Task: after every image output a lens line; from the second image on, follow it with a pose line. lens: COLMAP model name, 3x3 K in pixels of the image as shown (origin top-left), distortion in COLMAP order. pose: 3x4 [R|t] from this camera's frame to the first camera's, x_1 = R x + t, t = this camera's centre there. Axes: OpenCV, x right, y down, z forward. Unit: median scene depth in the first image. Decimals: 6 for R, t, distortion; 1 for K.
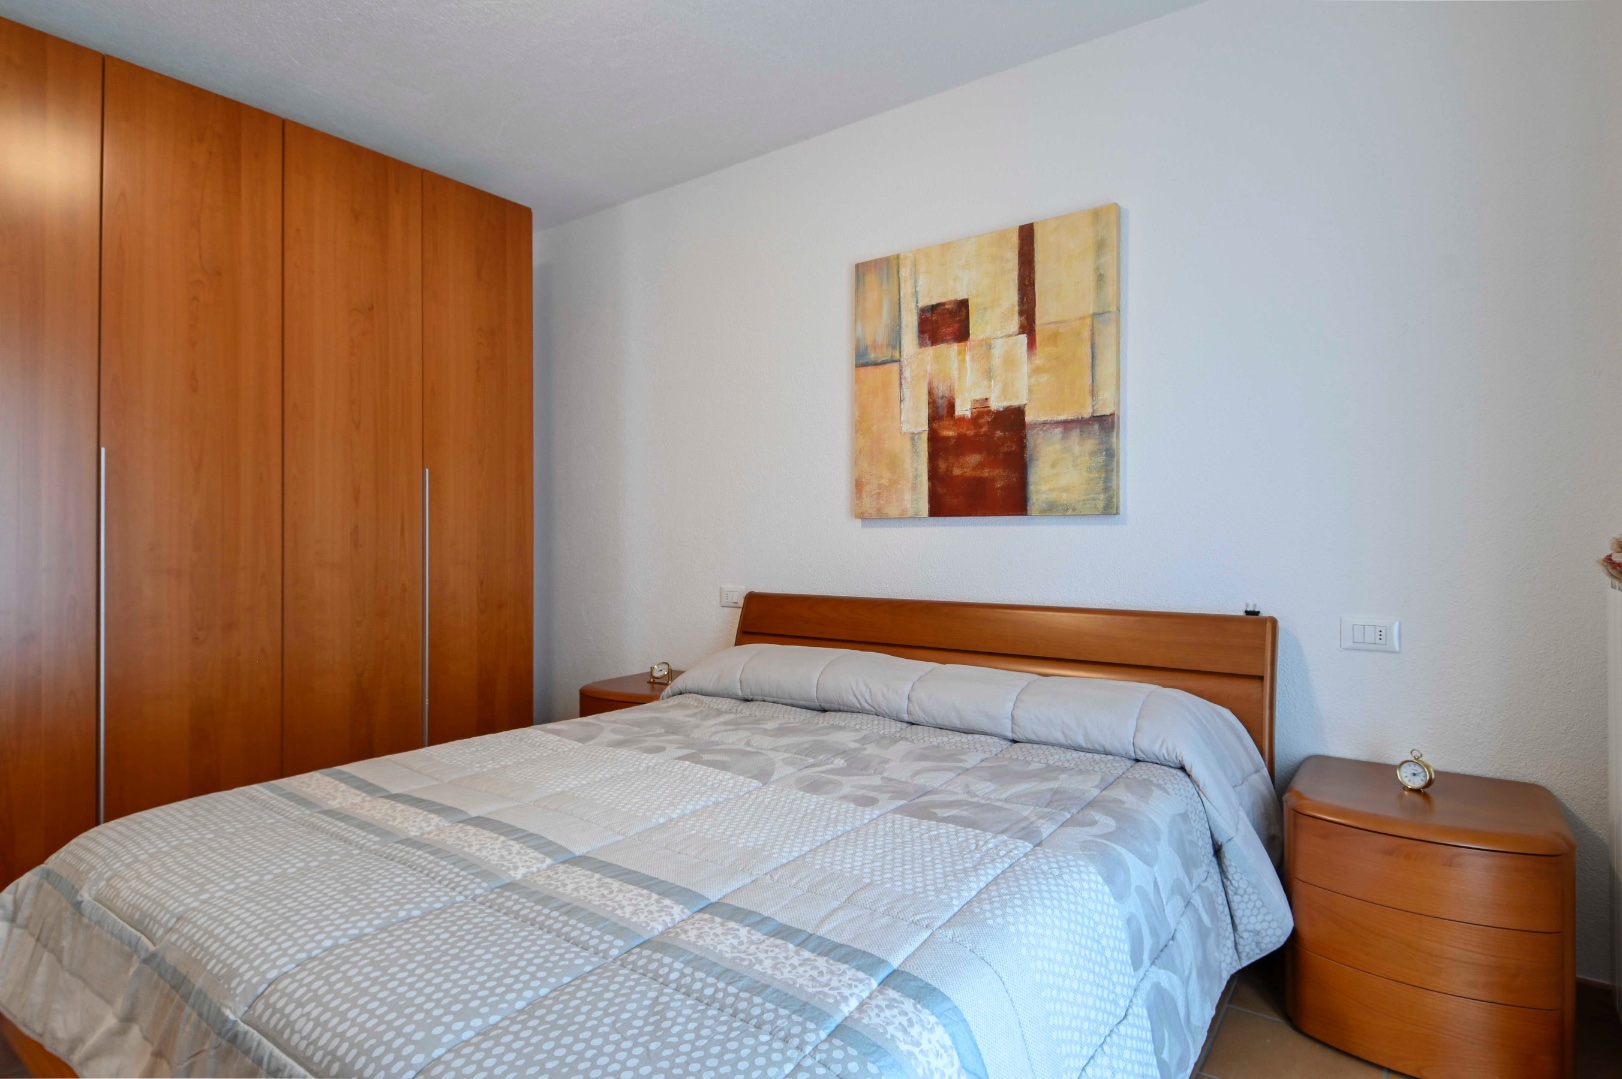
lens RADIAL K [[833.5, 0, 805.4], [0, 833.5, 540.6], [0, 0, 1]] dist [0.020741, -0.018167]
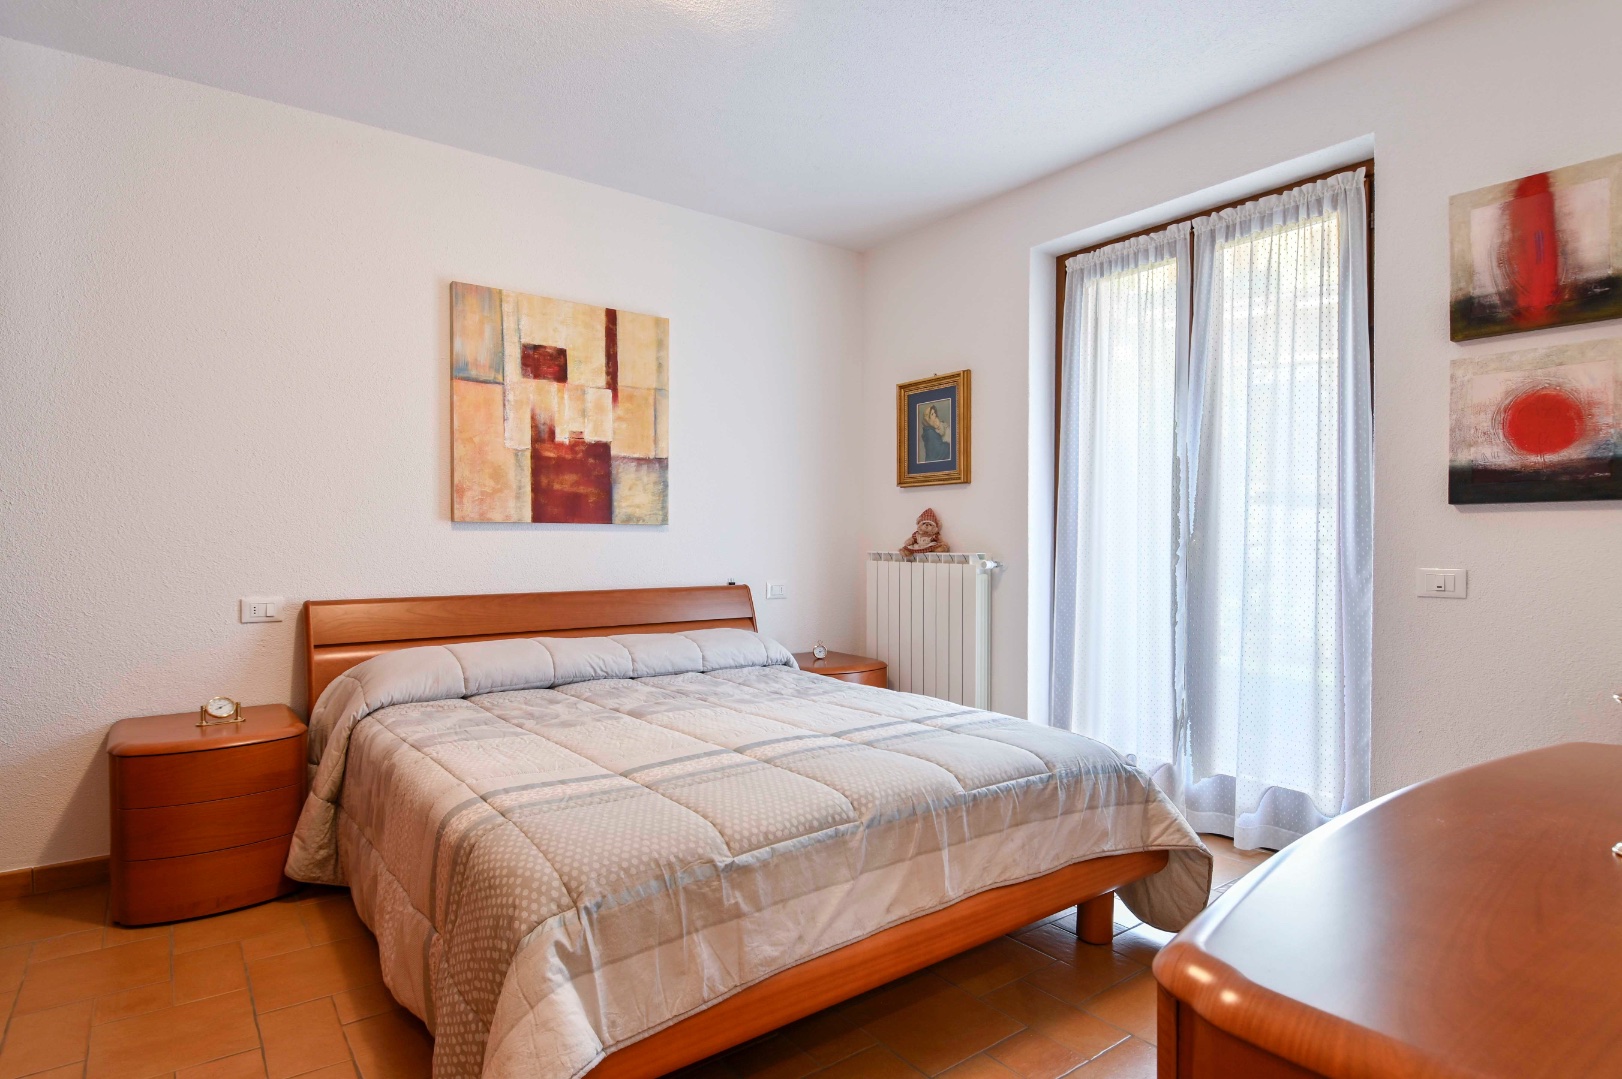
lens RADIAL K [[866.8, 0, 805.0], [0, 866.8, 551.2], [0, 0, 1]] dist [0.022912, -0.030734]
pose [[0.287048, -0.009870, 0.957865, -0.969123], [0.004295, 0.999950, 0.009016, 0.003037], [-0.957907, 0.001526, 0.287076, 0.287323]]
